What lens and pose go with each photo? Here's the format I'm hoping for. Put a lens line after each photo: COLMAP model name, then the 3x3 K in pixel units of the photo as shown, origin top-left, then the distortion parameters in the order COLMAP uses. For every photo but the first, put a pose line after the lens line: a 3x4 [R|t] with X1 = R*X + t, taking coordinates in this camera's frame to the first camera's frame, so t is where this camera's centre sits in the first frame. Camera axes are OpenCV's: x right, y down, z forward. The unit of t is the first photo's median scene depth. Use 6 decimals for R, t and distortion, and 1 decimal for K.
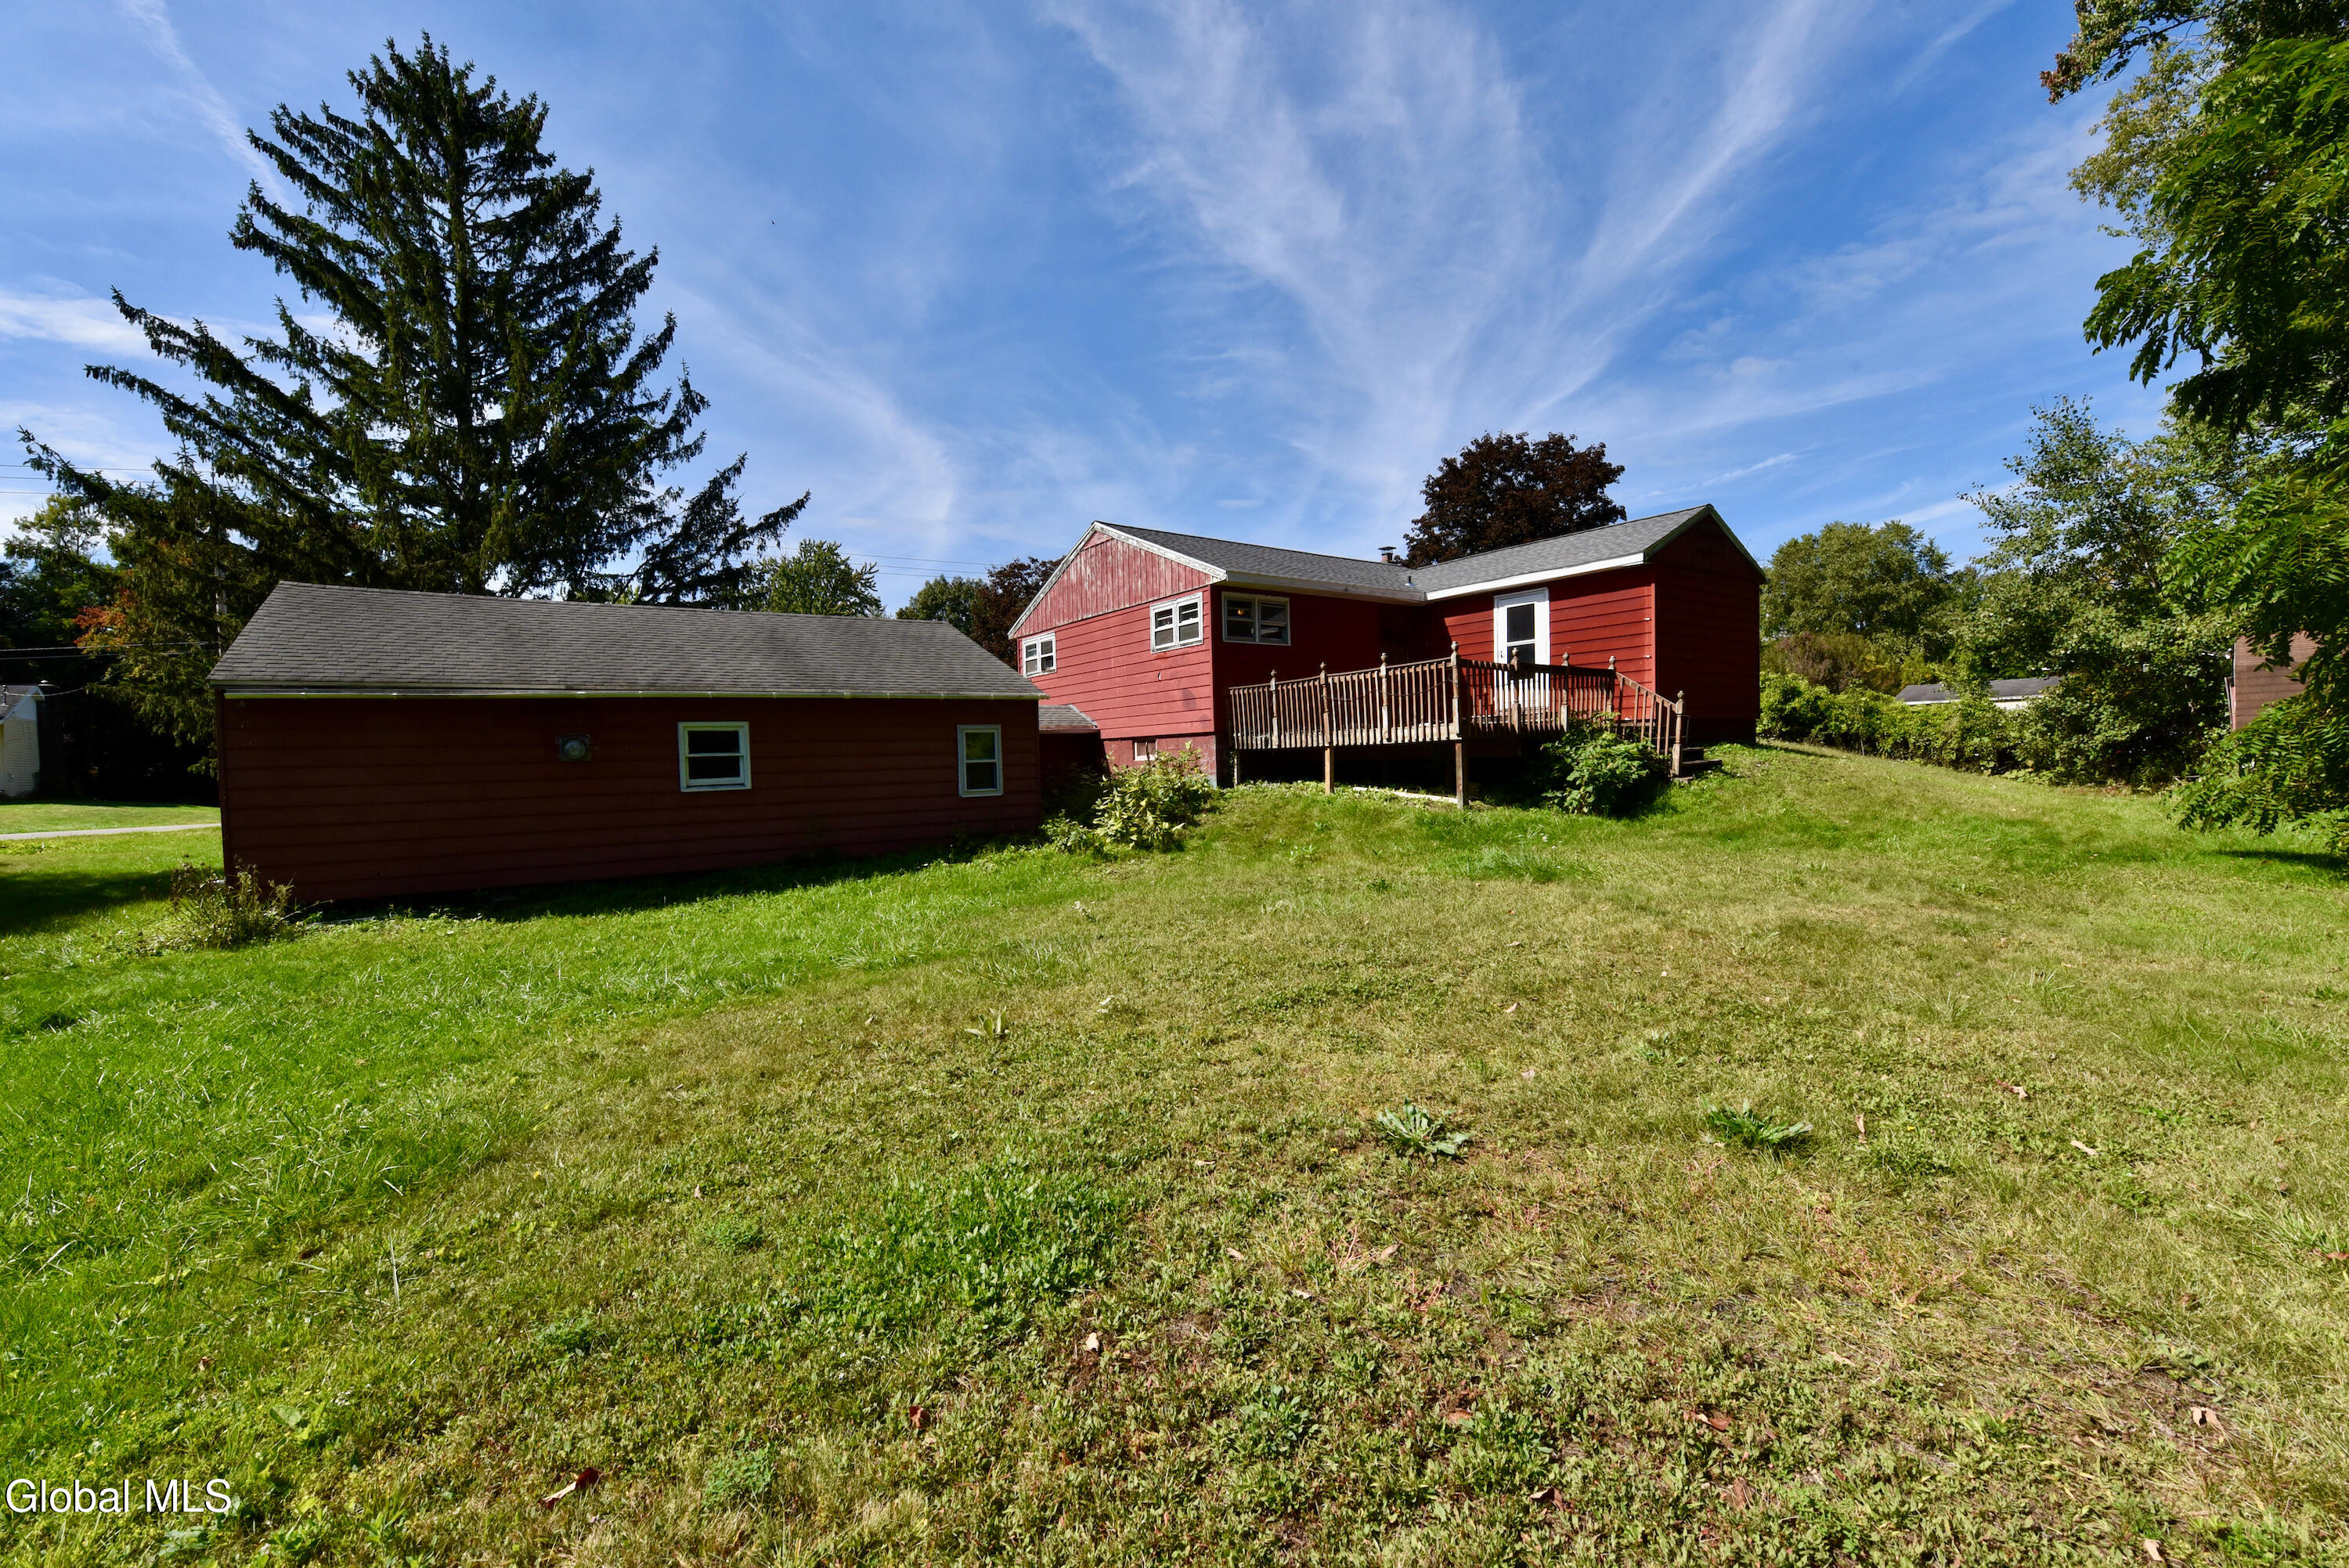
lens RADIAL K [[928.6, 0, 1171.9], [0, 928.6, 717.9], [0, 0, 1]] dist [-0.002628, -0.000346]
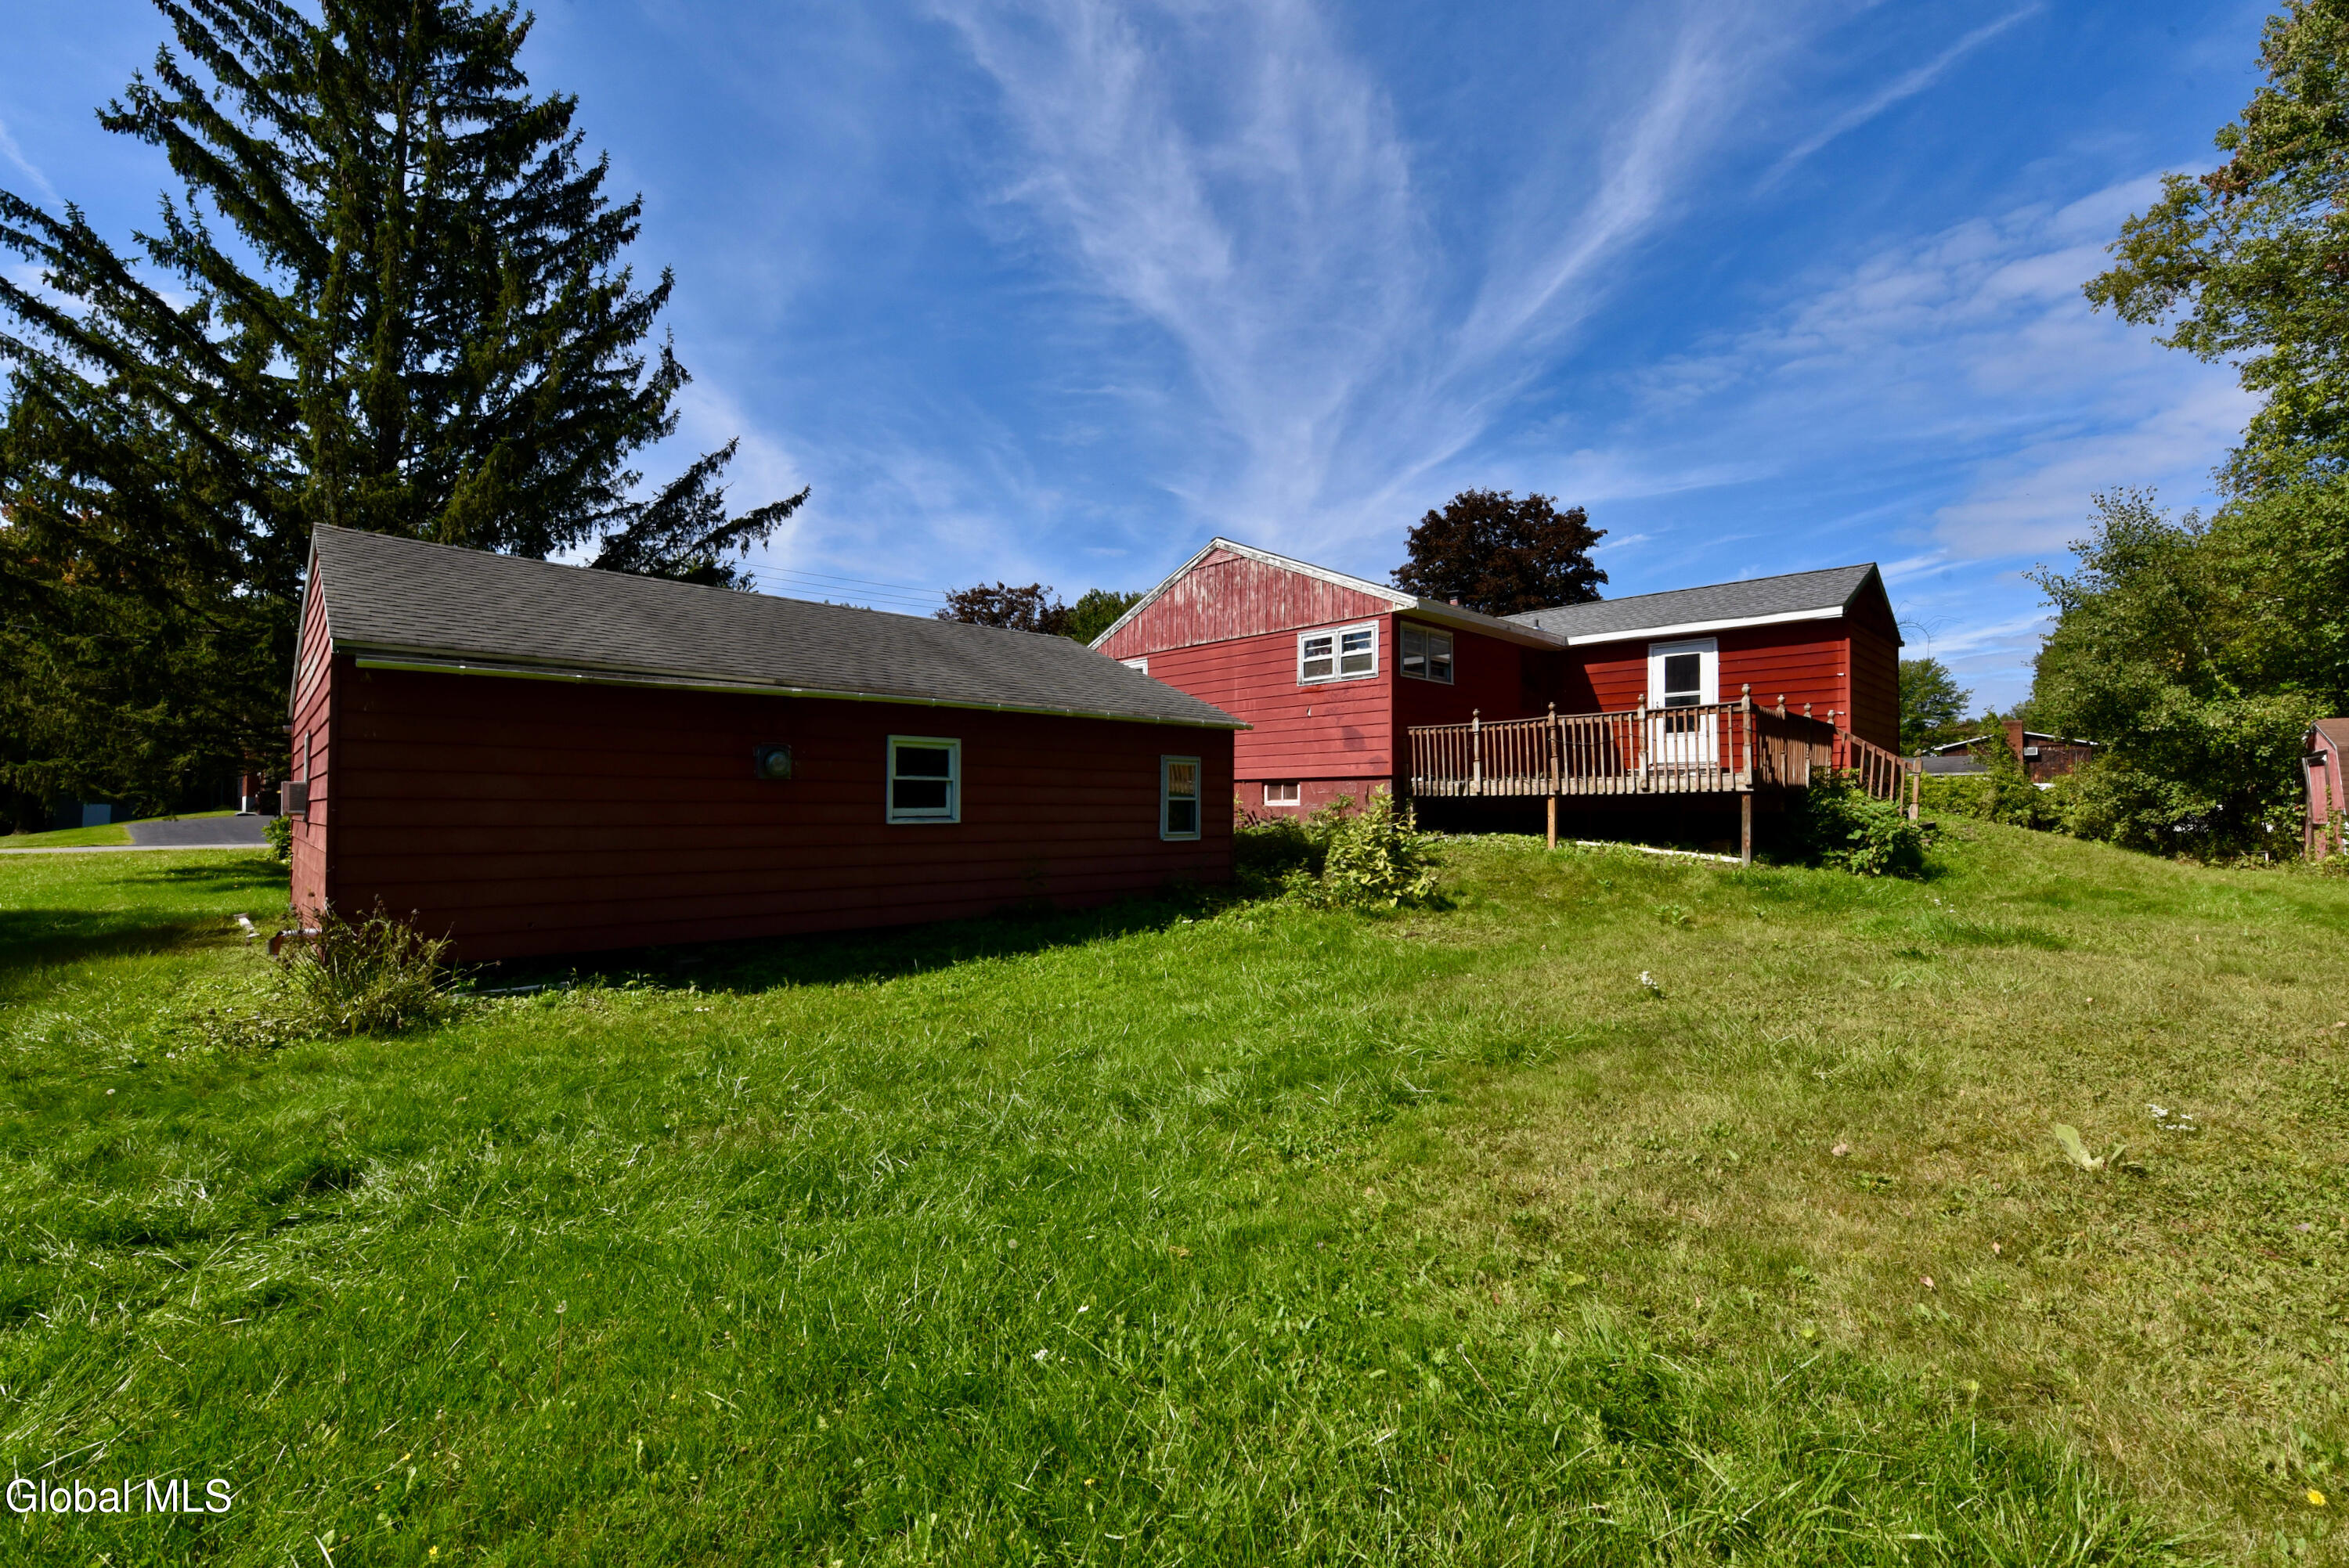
lens RADIAL K [[967.6, 0, 1164.5], [0, 967.6, 779.6], [0, 0, 1]] dist [-0.009756, -0.002875]
pose [[0.989662, 0.035161, 0.139041, -0.186024], [-0.036476, 0.999311, 0.006921, 0.012557], [-0.138702, -0.011921, 0.990262, 0.062740]]
